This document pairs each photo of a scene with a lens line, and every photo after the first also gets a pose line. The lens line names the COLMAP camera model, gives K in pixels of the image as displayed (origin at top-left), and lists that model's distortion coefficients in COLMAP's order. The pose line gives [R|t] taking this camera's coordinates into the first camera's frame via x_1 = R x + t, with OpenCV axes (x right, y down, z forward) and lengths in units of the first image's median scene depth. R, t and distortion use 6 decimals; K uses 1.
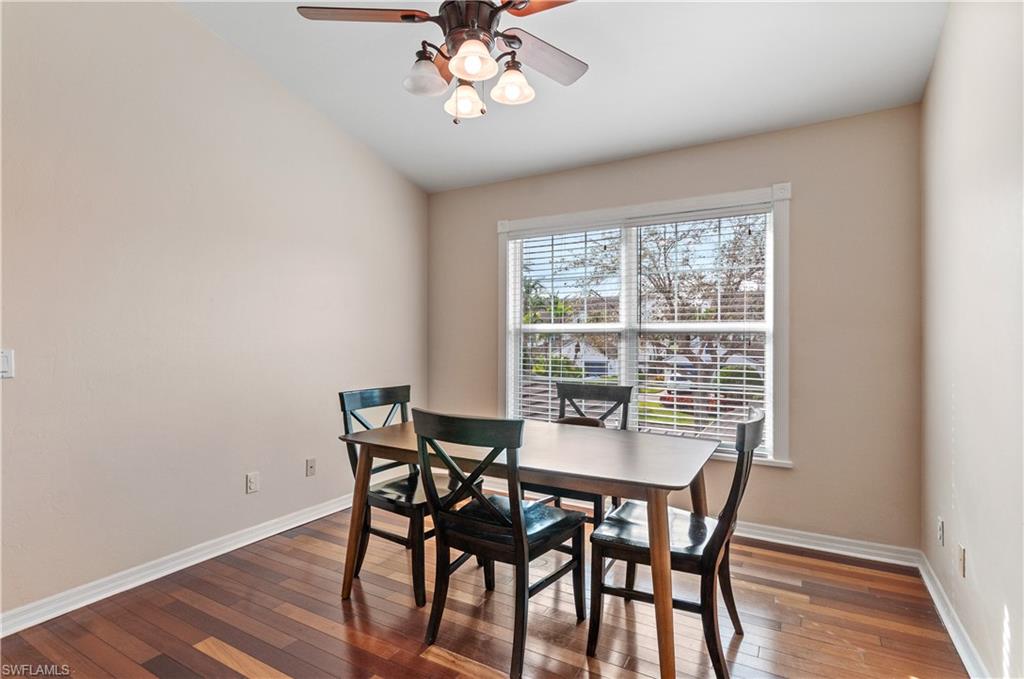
lens RADIAL K [[498.7, 0, 513.3], [0, 498.7, 336.6], [0, 0, 1]] dist [0.003020, 0.000054]
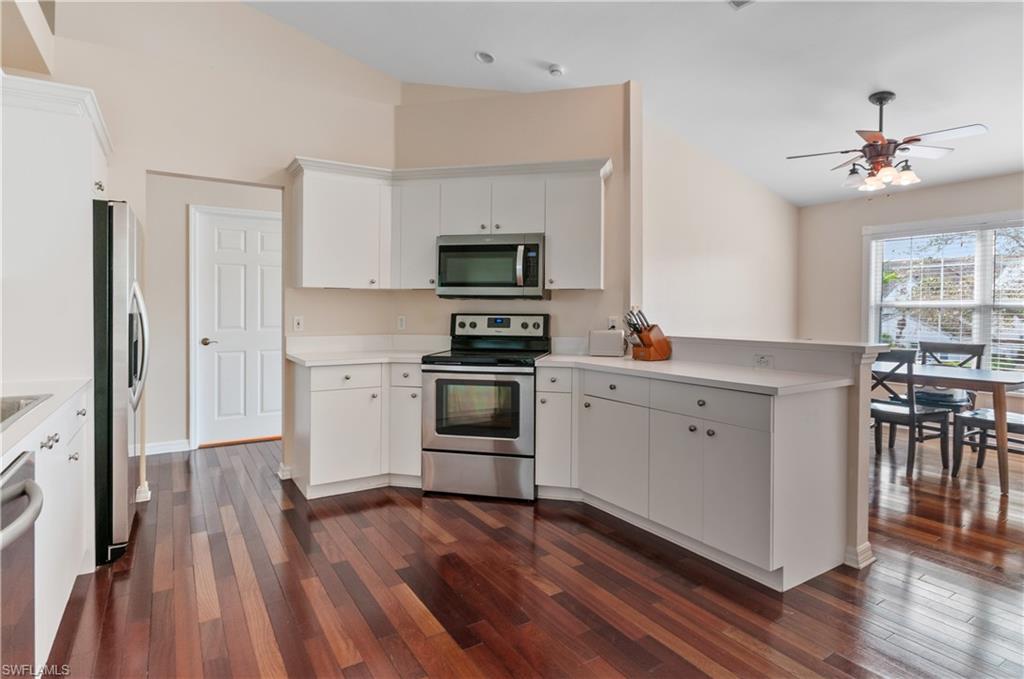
lens RADIAL K [[541.4, 0, 516.3], [0, 541.4, 316.3], [0, 0, 1]] dist [0.001862, 0.000921]
pose [[0.885372, 0.007861, -0.464816, -0.237874], [-0.002661, 0.999926, 0.011844, 0.003185], [0.464875, -0.009250, 0.885328, -1.034344]]
